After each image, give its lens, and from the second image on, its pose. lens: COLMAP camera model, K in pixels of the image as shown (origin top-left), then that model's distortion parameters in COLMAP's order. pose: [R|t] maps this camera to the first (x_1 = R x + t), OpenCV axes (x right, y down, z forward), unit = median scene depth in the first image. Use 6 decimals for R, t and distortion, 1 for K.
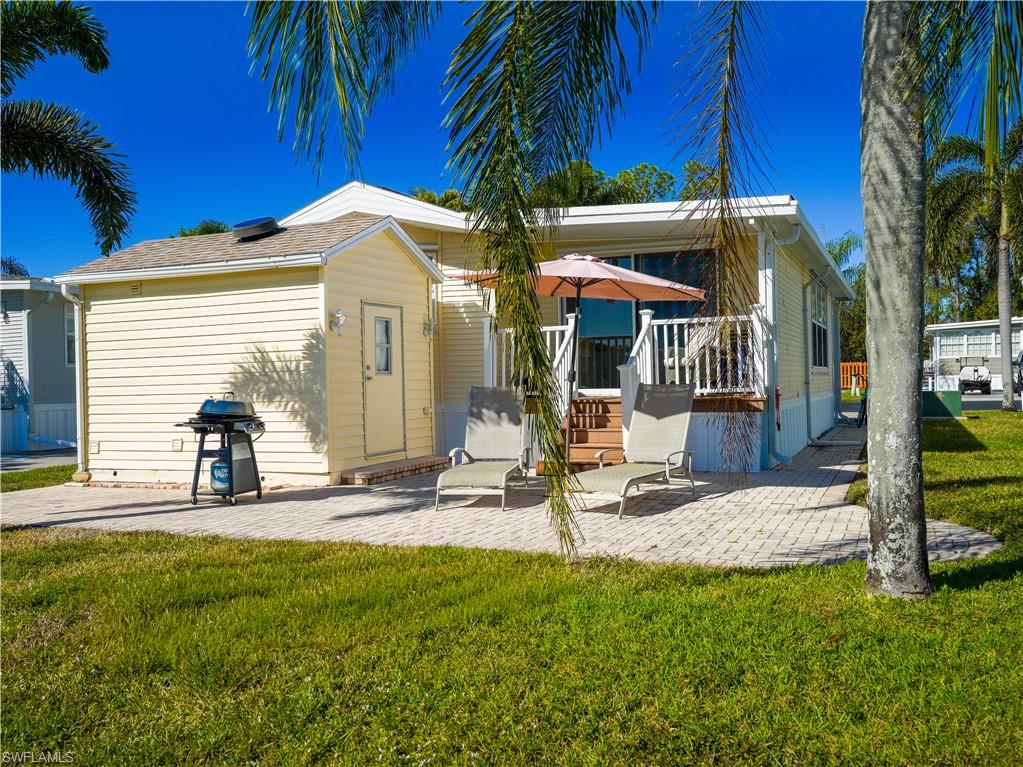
lens RADIAL K [[908.5, 0, 511.5], [0, 908.5, 383.5], [0, 0, 1]] dist [-0.007958, -0.014505]
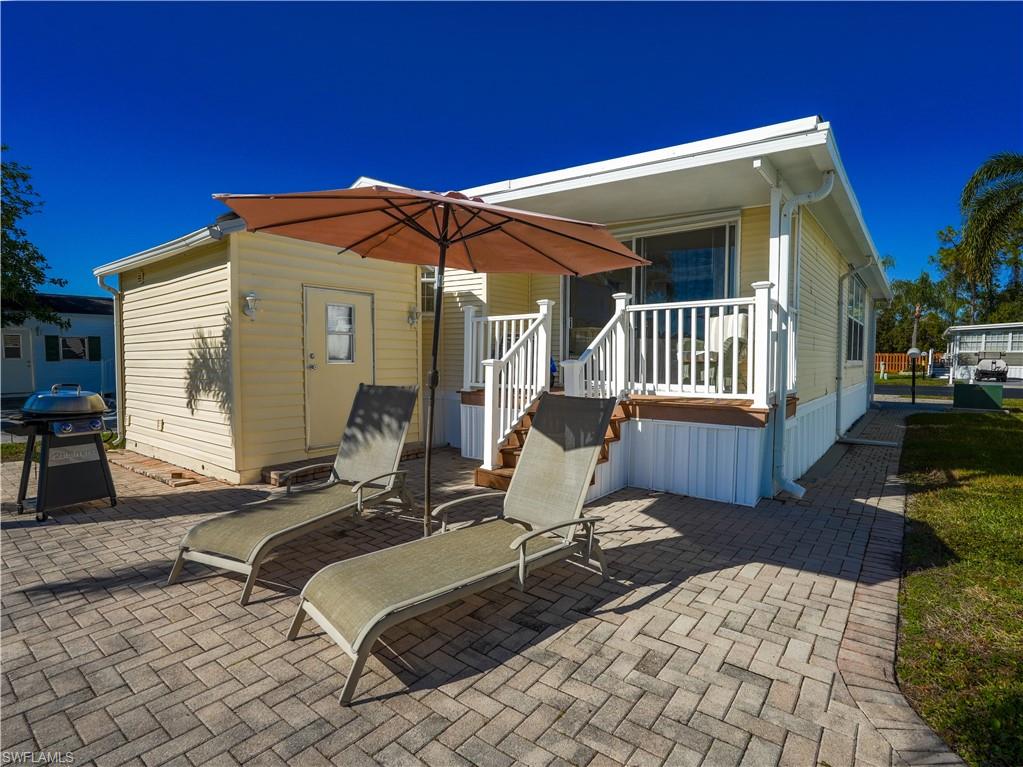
lens RADIAL K [[512.6, 0, 516.0], [0, 512.6, 386.4], [0, 0, 1]] dist [-0.011057, 0.001363]
pose [[0.966730, 0.036627, -0.253163, 0.171288], [-0.023205, 0.998172, 0.055803, -0.019086], [0.254744, -0.048072, 0.965813, 0.502410]]
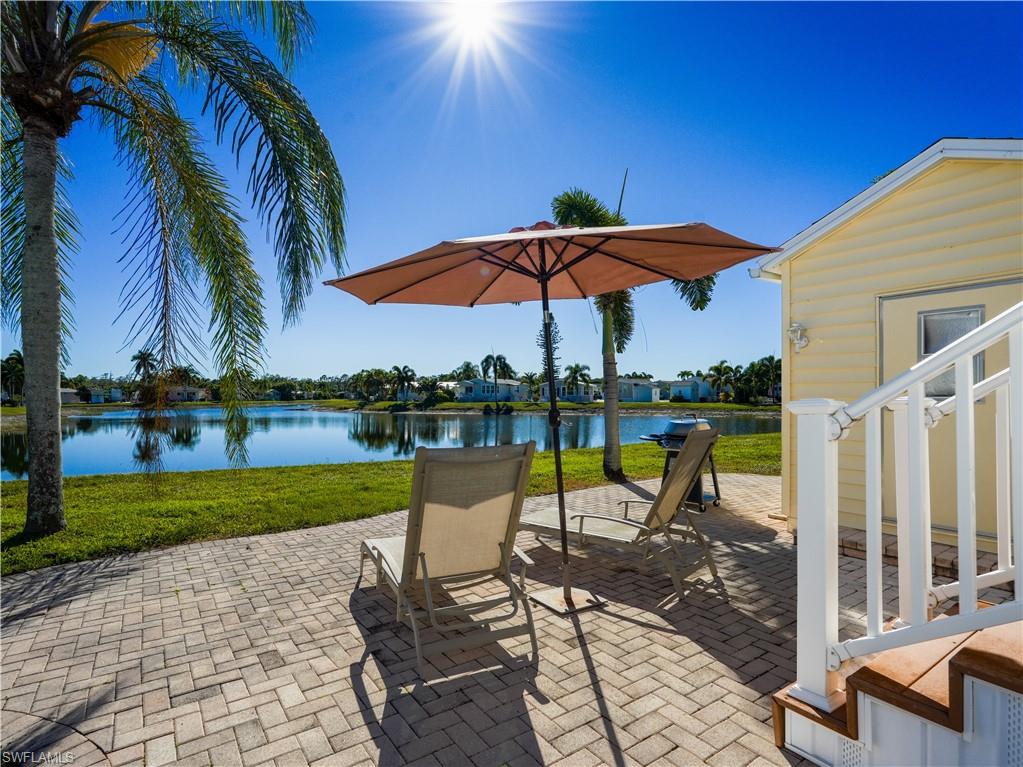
lens RADIAL K [[522.7, 0, 490.7], [0, 522.7, 394.3], [0, 0, 1]] dist [-0.013979, 0.000416]
pose [[-0.541010, 0.025448, -0.840631, 0.322927], [0.017306, 0.999667, 0.019125, -0.025009], [0.840838, -0.004201, -0.541270, 0.929337]]
